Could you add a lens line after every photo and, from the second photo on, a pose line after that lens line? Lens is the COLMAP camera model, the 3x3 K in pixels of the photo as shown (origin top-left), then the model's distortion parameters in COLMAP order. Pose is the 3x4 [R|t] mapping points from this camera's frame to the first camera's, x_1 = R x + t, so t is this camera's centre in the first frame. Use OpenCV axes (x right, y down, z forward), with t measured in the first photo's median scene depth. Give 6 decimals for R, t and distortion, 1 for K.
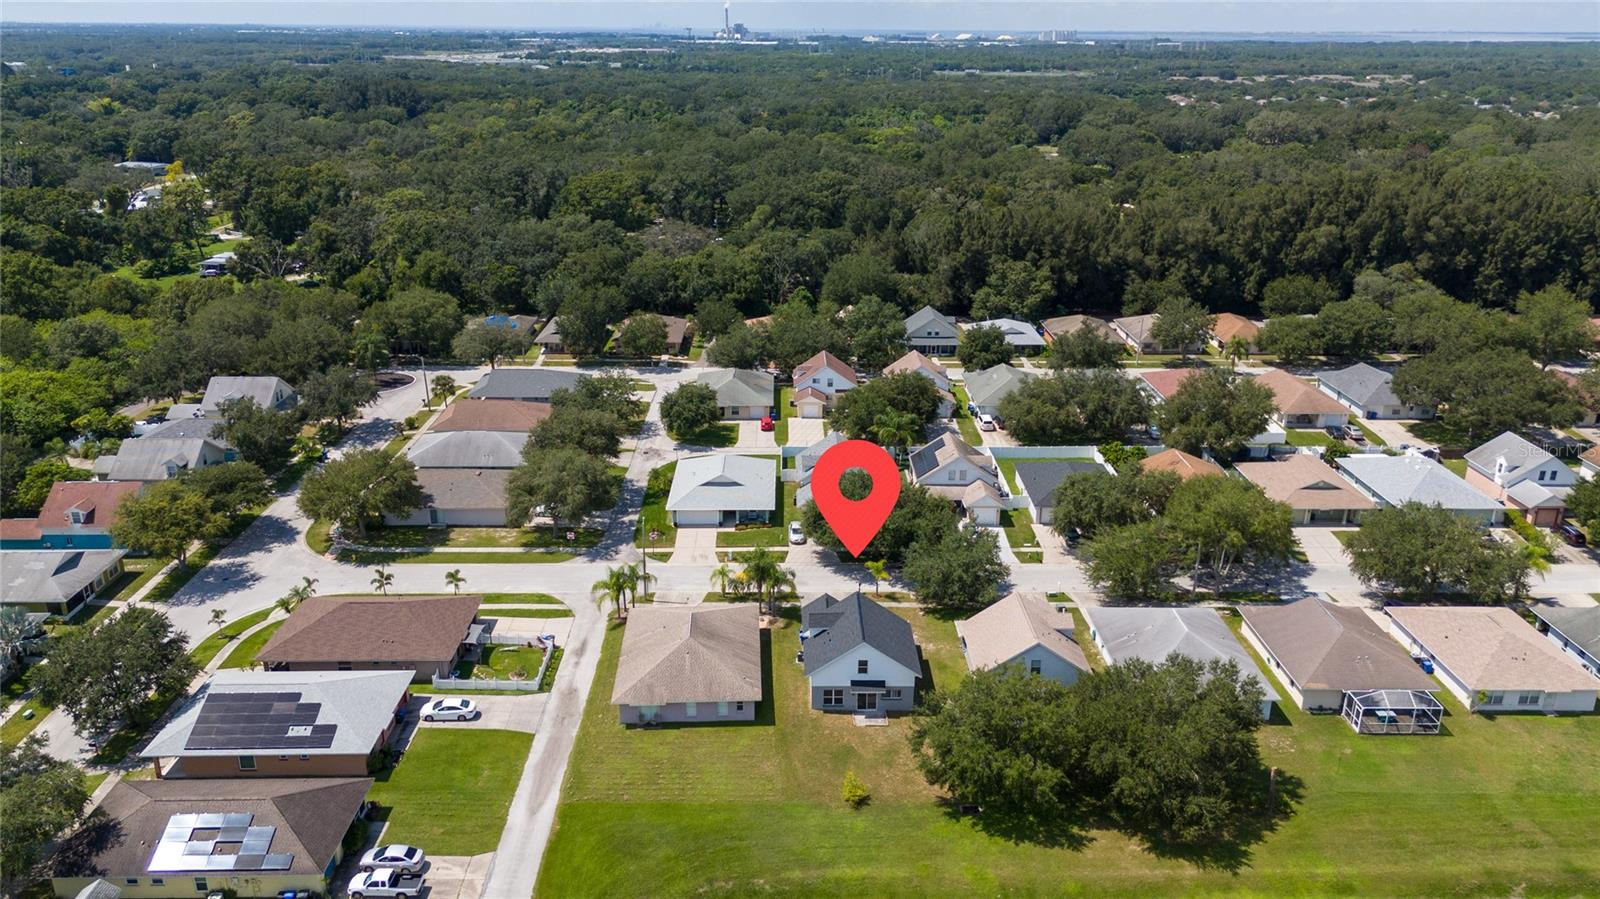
lens RADIAL K [[1167.3, 0, 804.5], [0, 1167.3, 448.2], [0, 0, 1]] dist [0.074505, -0.083259]
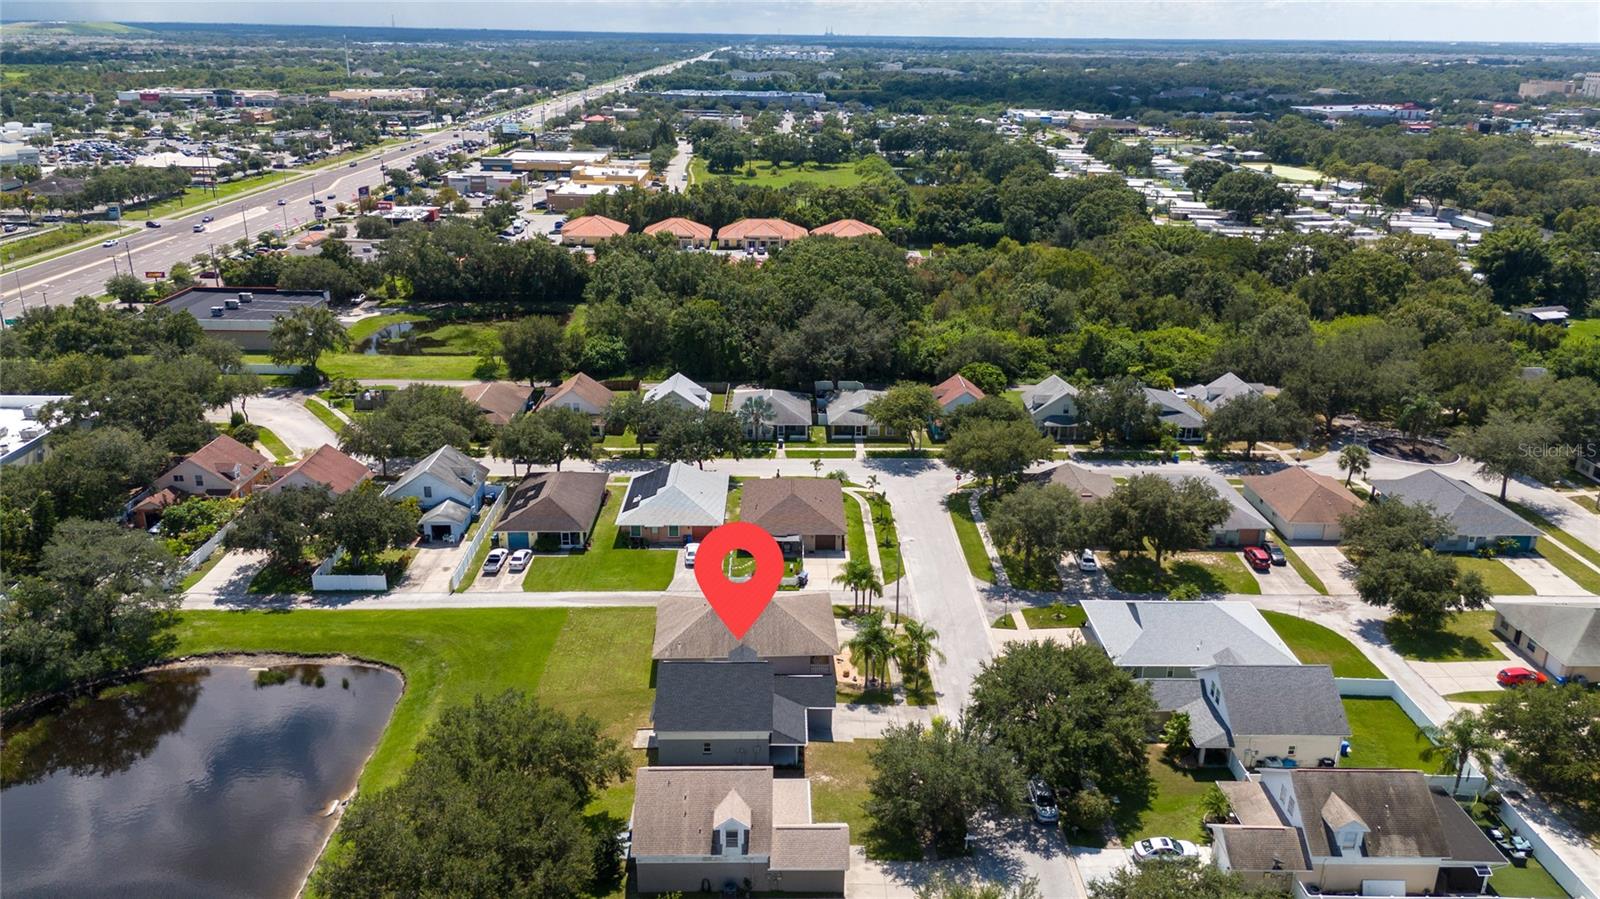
lens RADIAL K [[1167.3, 0, 804.5], [0, 1167.3, 448.2], [0, 0, 1]] dist [0.074505, -0.083259]
pose [[0.004666, 0.325176, -0.945642, 0.705946], [-0.349253, 0.886632, 0.303161, -0.253605], [0.937017, 0.328854, 0.117706, 0.728445]]
